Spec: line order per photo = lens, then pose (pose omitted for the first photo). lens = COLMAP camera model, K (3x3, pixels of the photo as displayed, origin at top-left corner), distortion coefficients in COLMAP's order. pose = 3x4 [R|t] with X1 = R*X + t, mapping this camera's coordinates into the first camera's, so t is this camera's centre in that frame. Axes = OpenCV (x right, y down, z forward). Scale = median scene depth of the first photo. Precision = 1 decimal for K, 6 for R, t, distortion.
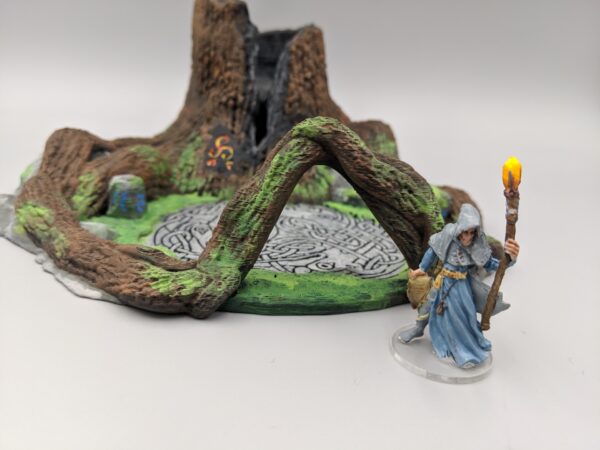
lens RADIAL K [[520.2, 0, 312.1], [0, 520.2, 197.0], [0, 0, 1]] dist [0.006810, -0.151068]
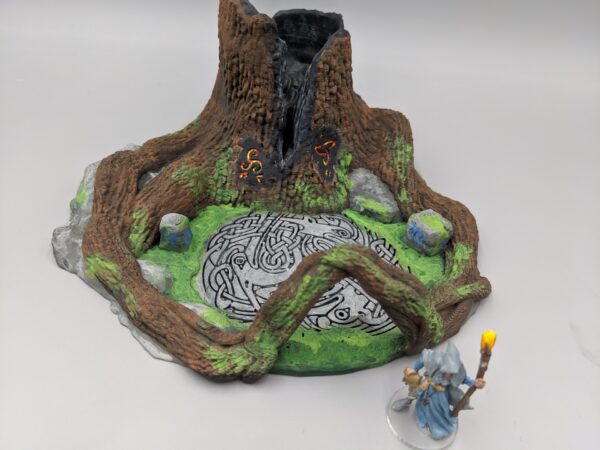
lens RADIAL K [[510.2, 0, 321.3], [0, 510.2, 224.3], [0, 0, 1]] dist [-0.007686, -0.062856]
pose [[0.999267, 0.038177, 0.002988, -0.032399], [-0.036446, 0.924217, 0.380124, -0.474547], [0.011750, -0.379954, 0.924931, -0.051537]]
